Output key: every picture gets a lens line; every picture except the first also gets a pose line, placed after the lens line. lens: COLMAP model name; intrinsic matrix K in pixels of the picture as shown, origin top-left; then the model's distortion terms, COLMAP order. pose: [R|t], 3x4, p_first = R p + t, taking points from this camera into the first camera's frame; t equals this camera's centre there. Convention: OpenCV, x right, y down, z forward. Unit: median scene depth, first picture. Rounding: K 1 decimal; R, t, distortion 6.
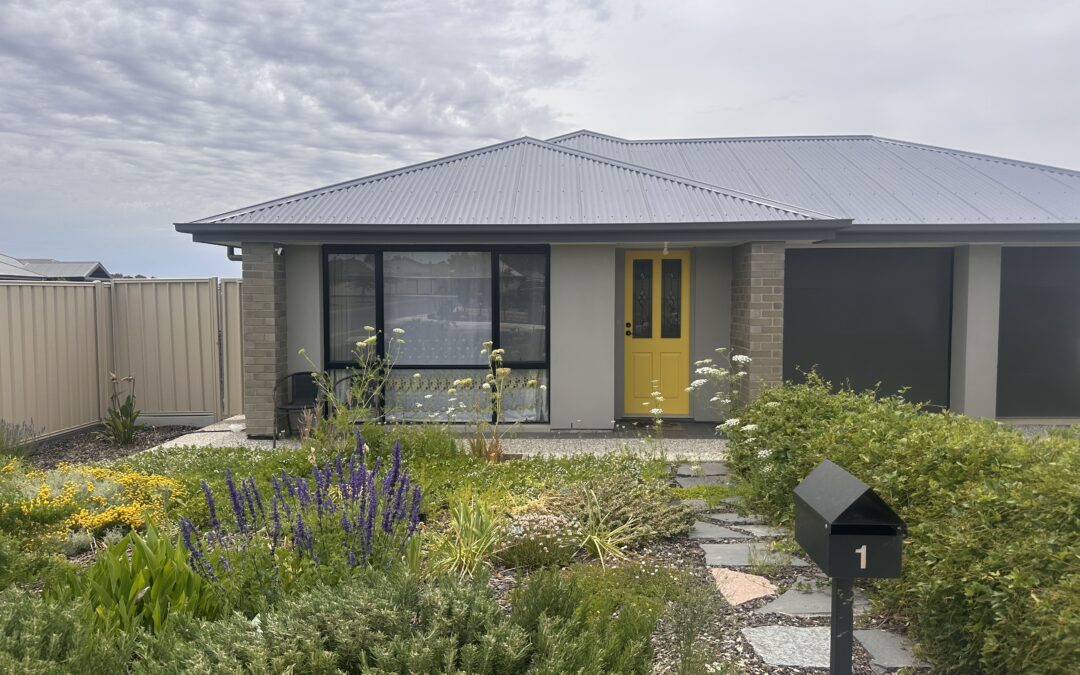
lens RADIAL K [[767.1, 0, 546.1], [0, 767.1, 341.2], [0, 0, 1]] dist [0.068343, -0.055648]
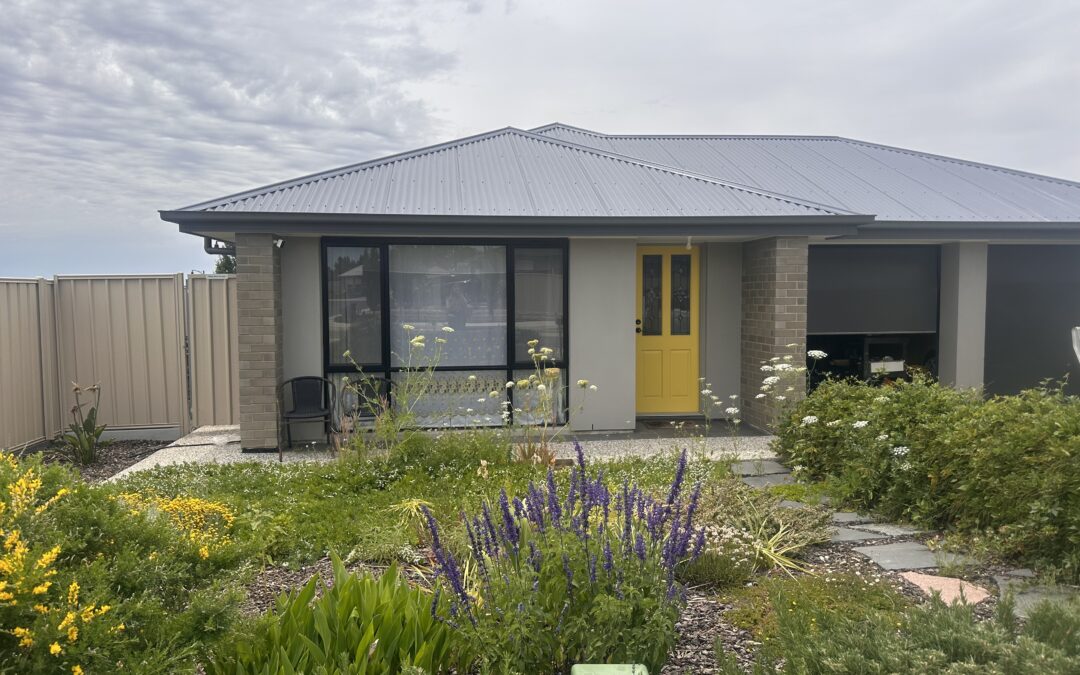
lens RADIAL K [[767.1, 0, 543.6], [0, 767.1, 358.3], [0, 0, 1]] dist [0.068343, -0.055648]
pose [[0.987979, -0.016400, 0.153713, -0.171555], [0.012786, 0.999619, 0.024468, -0.000780], [-0.154056, -0.022209, 0.987813, 0.056671]]
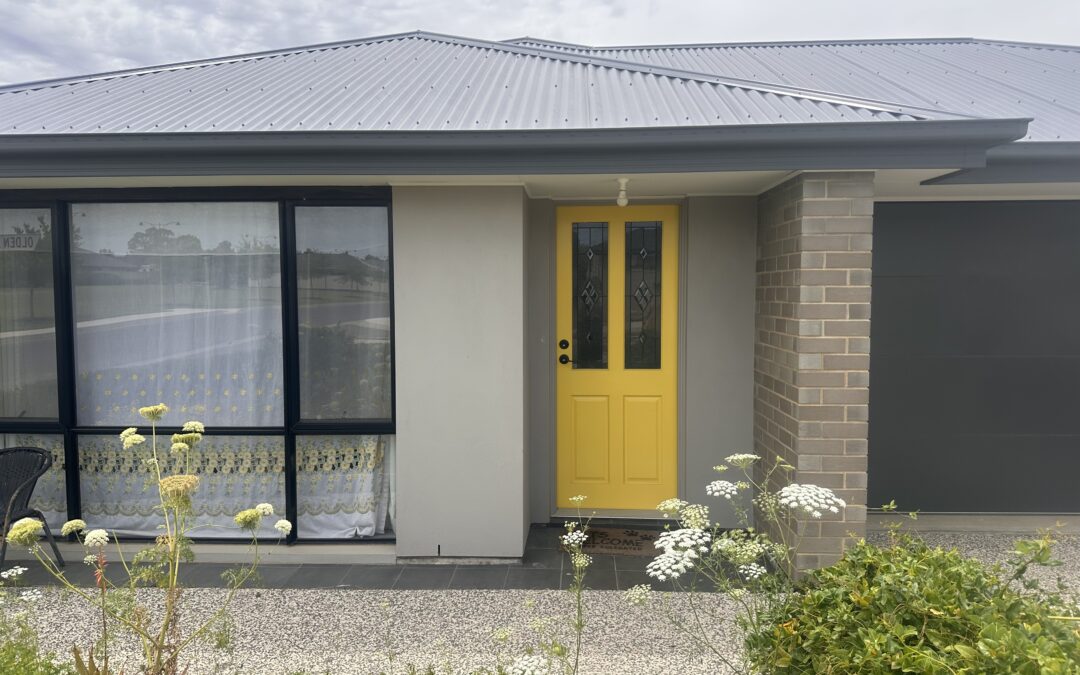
lens RADIAL K [[767.1, 0, 544.9], [0, 767.1, 334.9], [0, 0, 1]] dist [0.068343, -0.055648]
pose [[0.999834, -0.001303, -0.018169, 0.109877], [0.001298, 0.999999, -0.000315, -0.029334], [0.018169, 0.000291, 0.999835, 0.488359]]
